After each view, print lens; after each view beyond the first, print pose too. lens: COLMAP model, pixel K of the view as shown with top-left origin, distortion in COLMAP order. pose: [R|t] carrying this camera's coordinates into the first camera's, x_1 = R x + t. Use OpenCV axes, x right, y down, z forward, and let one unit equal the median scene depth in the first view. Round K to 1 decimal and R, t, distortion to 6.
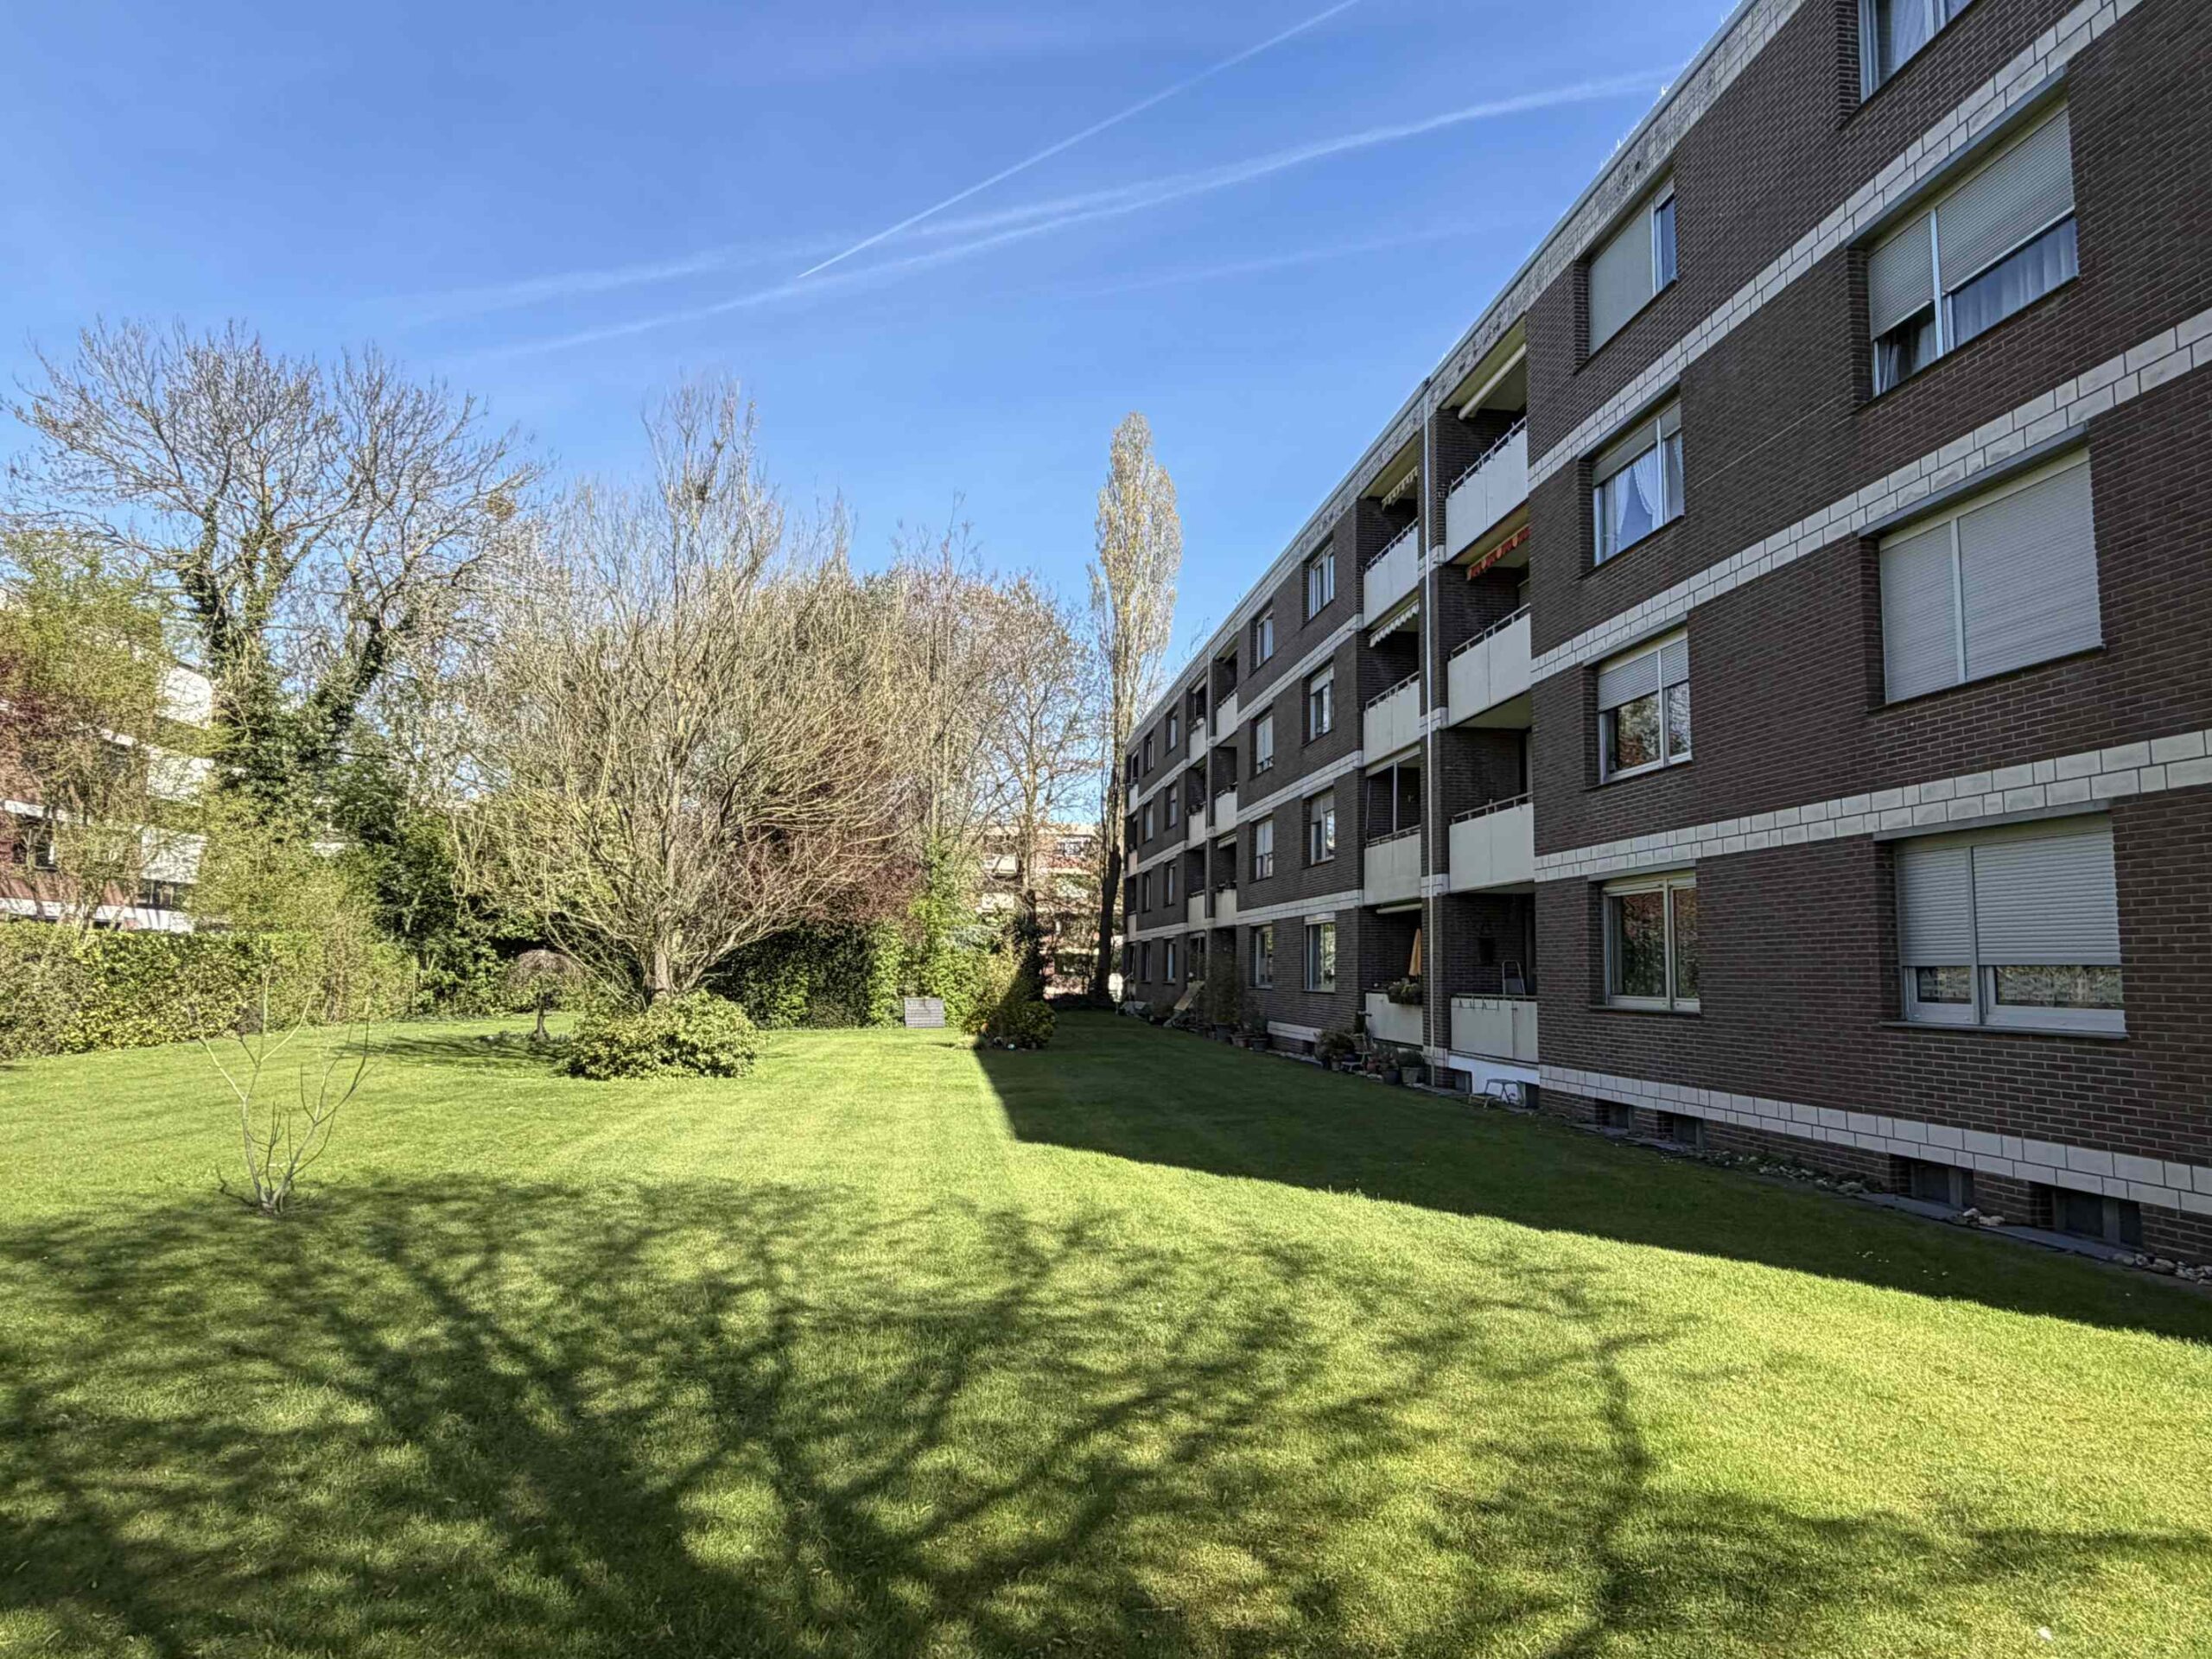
lens RADIAL K [[1355.1, 0, 1107.4], [0, 1355.1, 834.5], [0, 0, 1]] dist [-0.004090, 0.000194]
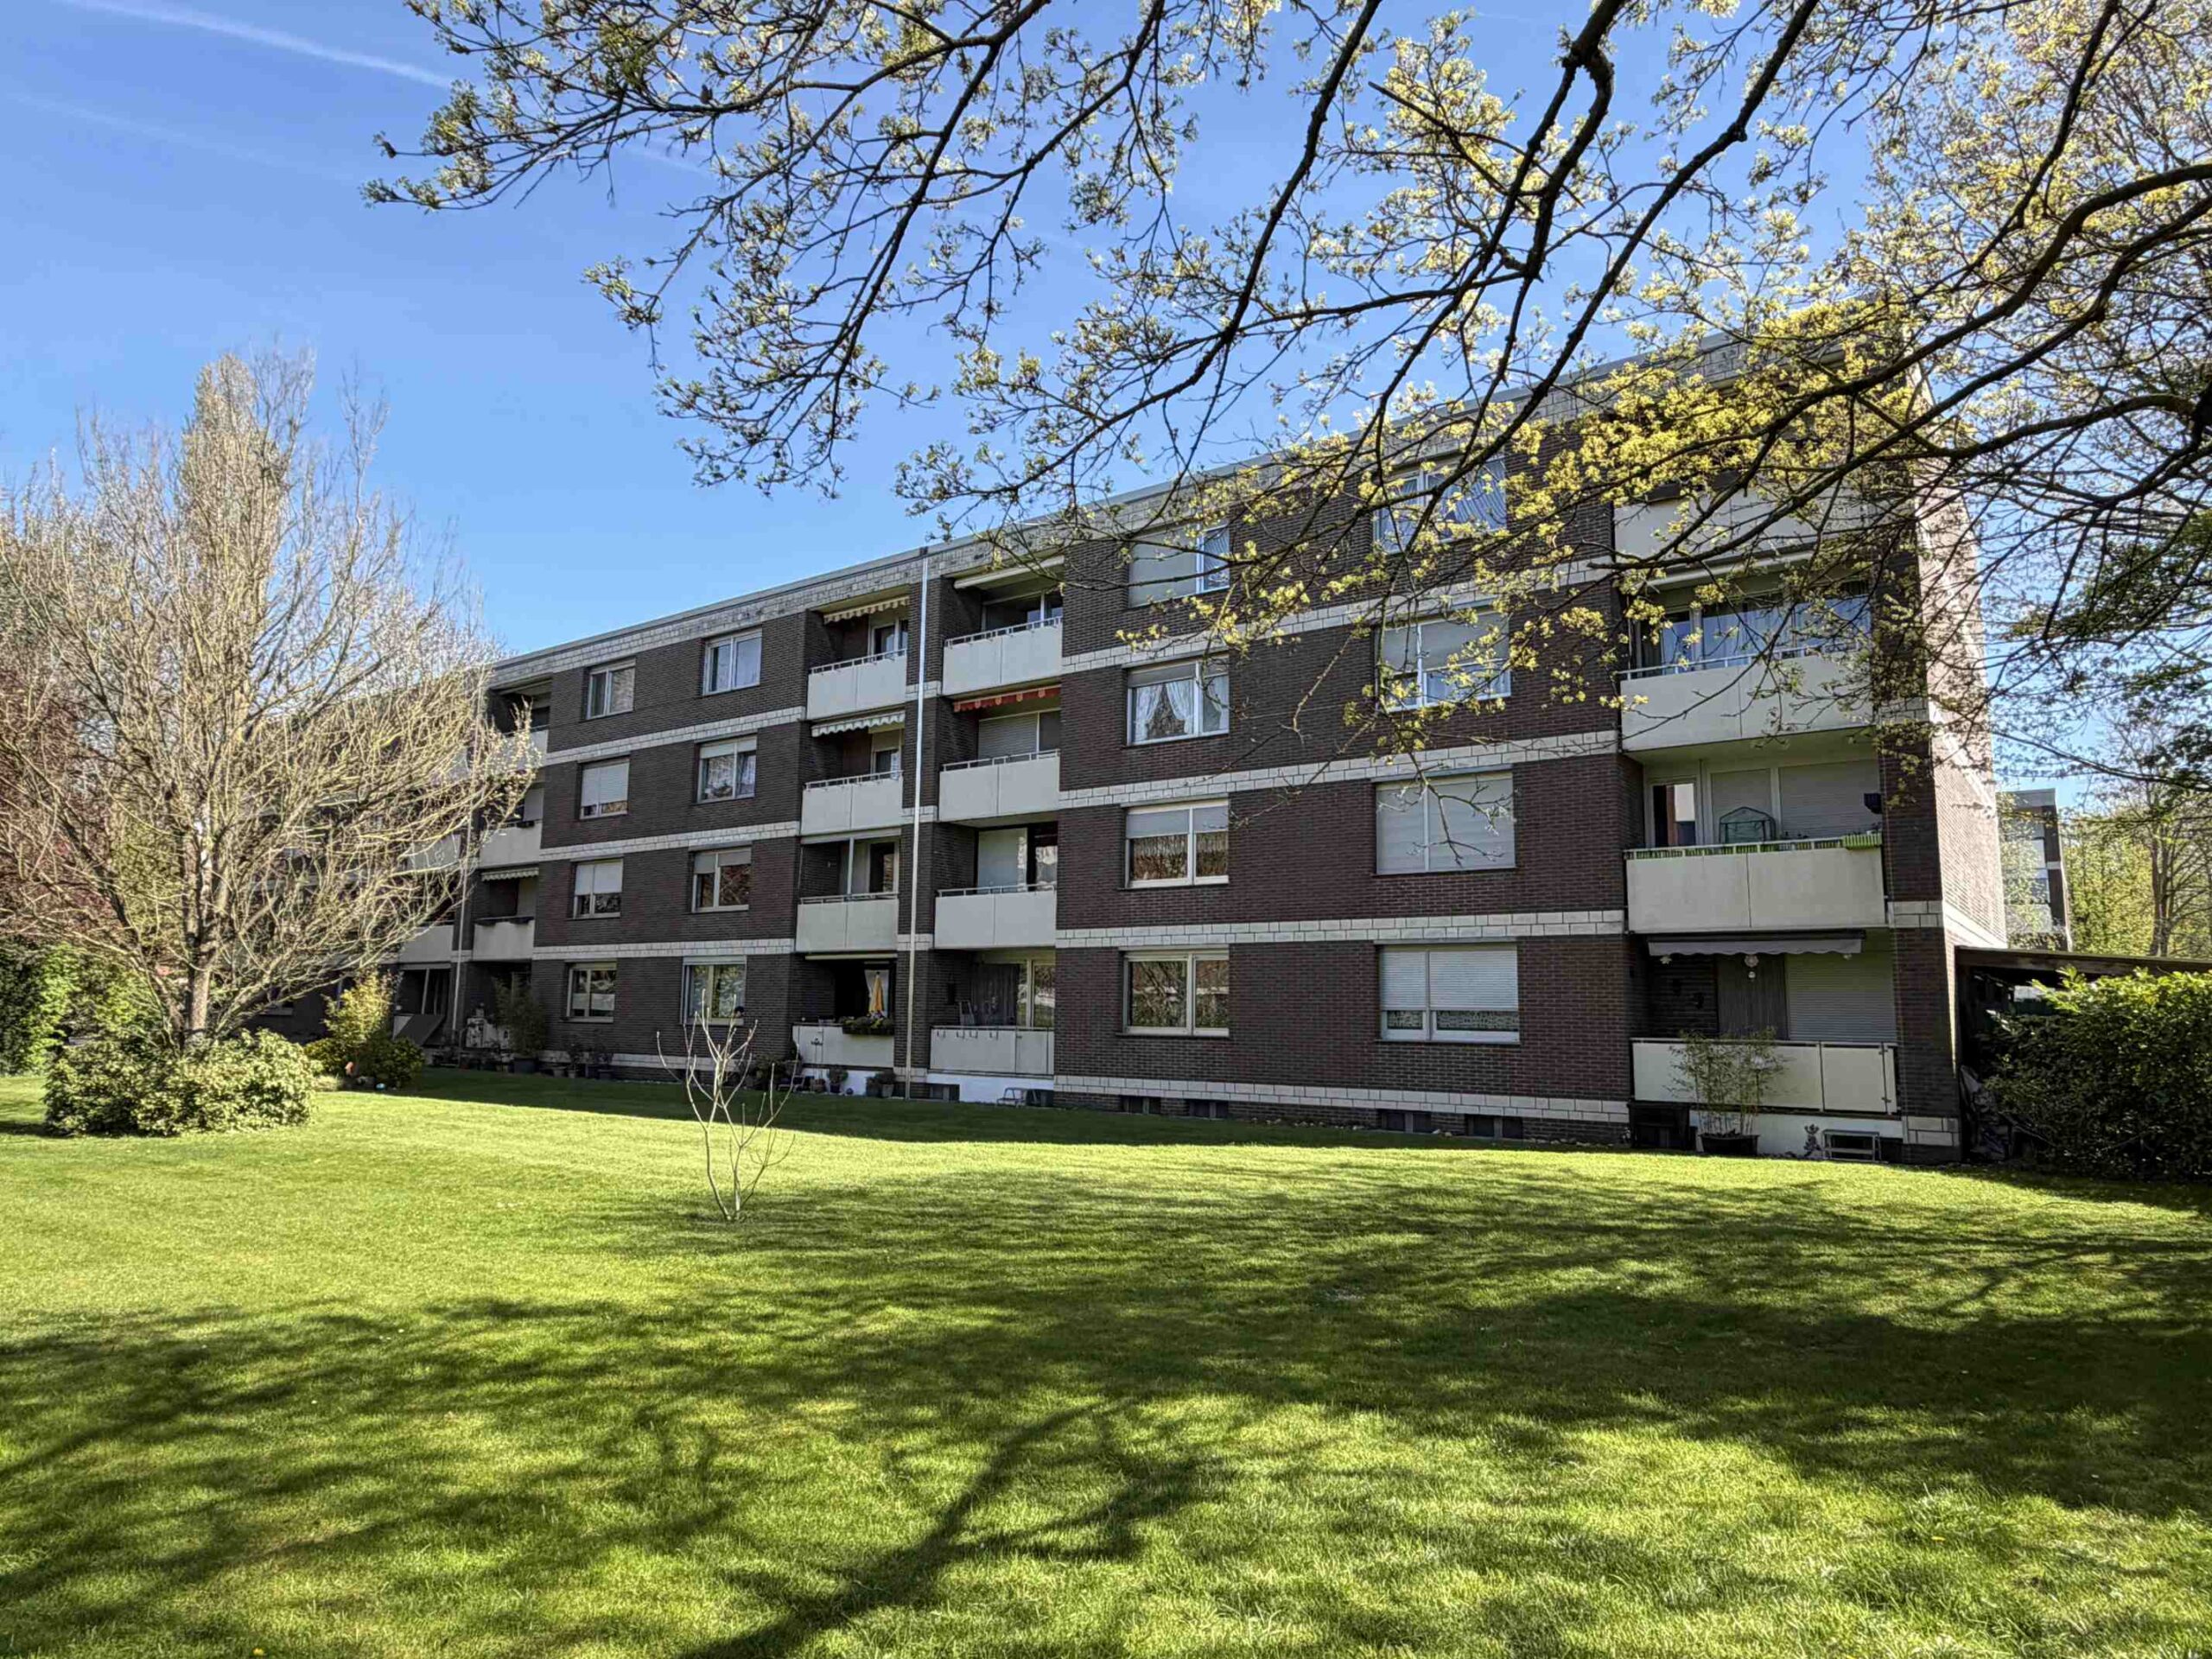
lens RADIAL K [[1355.1, 0, 1107.9], [0, 1355.1, 828.4], [0, 0, 1]] dist [-0.004090, 0.000194]
pose [[0.695947, 0.092764, 0.712077, -0.680415], [-0.075299, 0.995581, -0.056103, -0.014268], [-0.714135, -0.014574, 0.699857, -0.040493]]
